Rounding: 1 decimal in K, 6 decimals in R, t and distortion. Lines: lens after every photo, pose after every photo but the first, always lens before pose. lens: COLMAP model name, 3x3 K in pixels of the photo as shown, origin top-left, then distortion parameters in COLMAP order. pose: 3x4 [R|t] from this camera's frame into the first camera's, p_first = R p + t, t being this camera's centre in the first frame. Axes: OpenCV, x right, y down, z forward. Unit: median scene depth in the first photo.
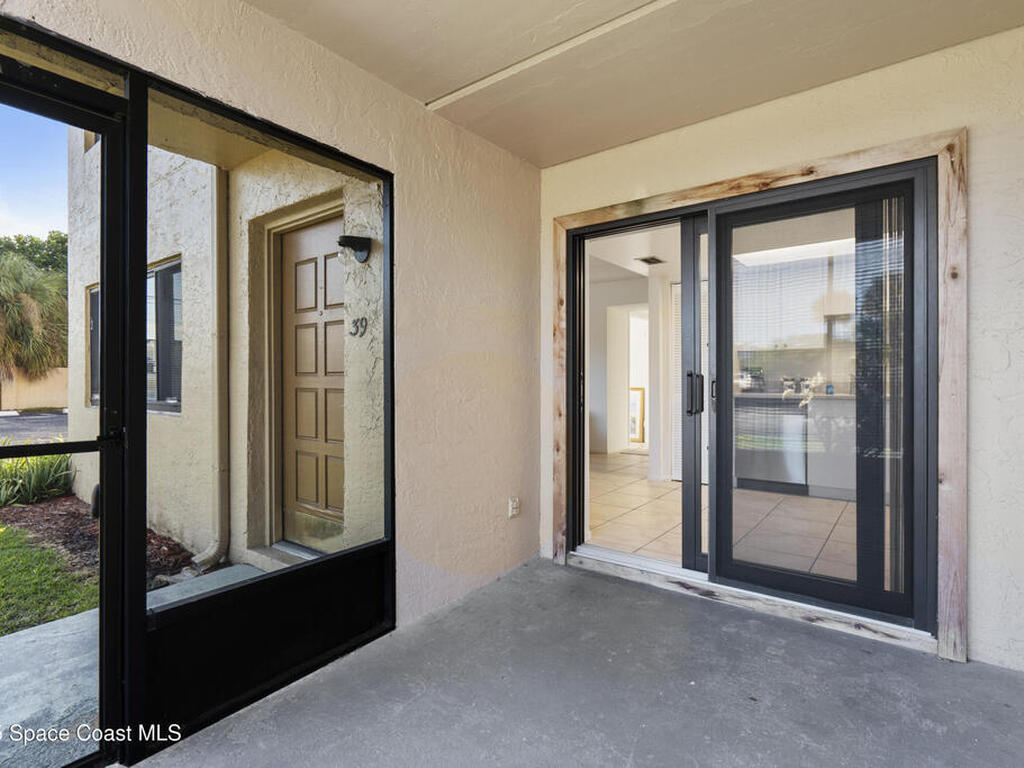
lens RADIAL K [[523.8, 0, 519.8], [0, 523.8, 382.7], [0, 0, 1]] dist [-0.008138, 0.003850]
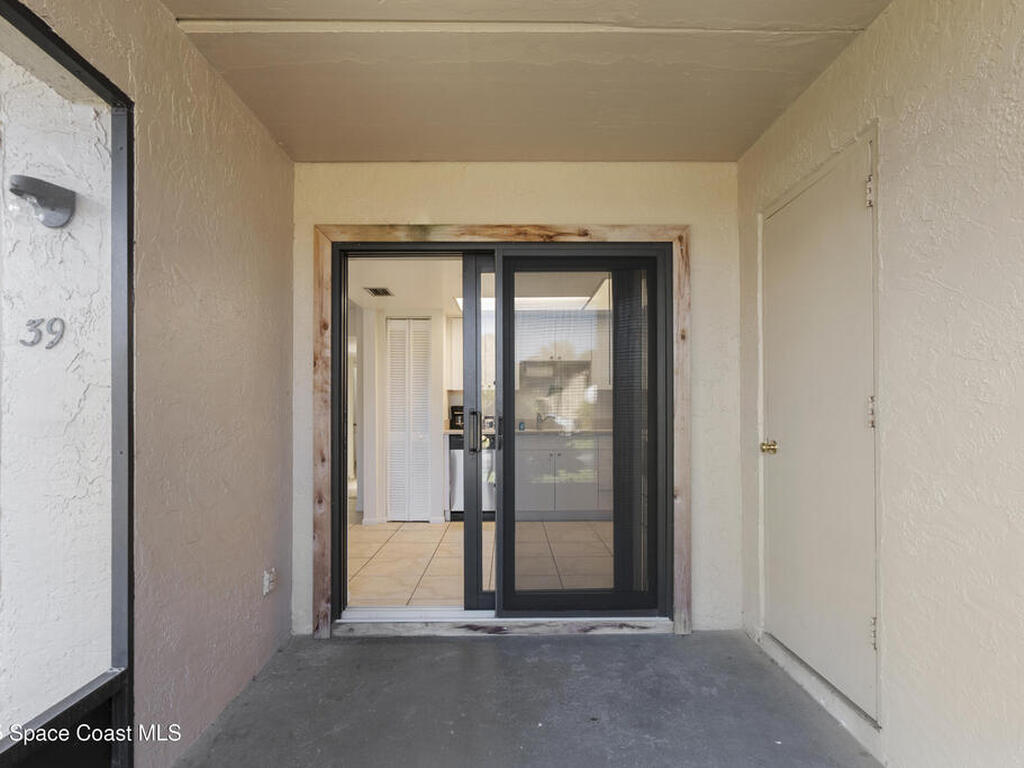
lens RADIAL K [[523.8, 0, 513.7], [0, 523.8, 414.3], [0, 0, 1]] dist [-0.008138, 0.003850]
pose [[0.792816, 0.001212, 0.609460, -0.240061], [0.005689, 0.999940, -0.009390, -0.002505], [-0.609435, 0.010912, 0.792761, 0.184979]]
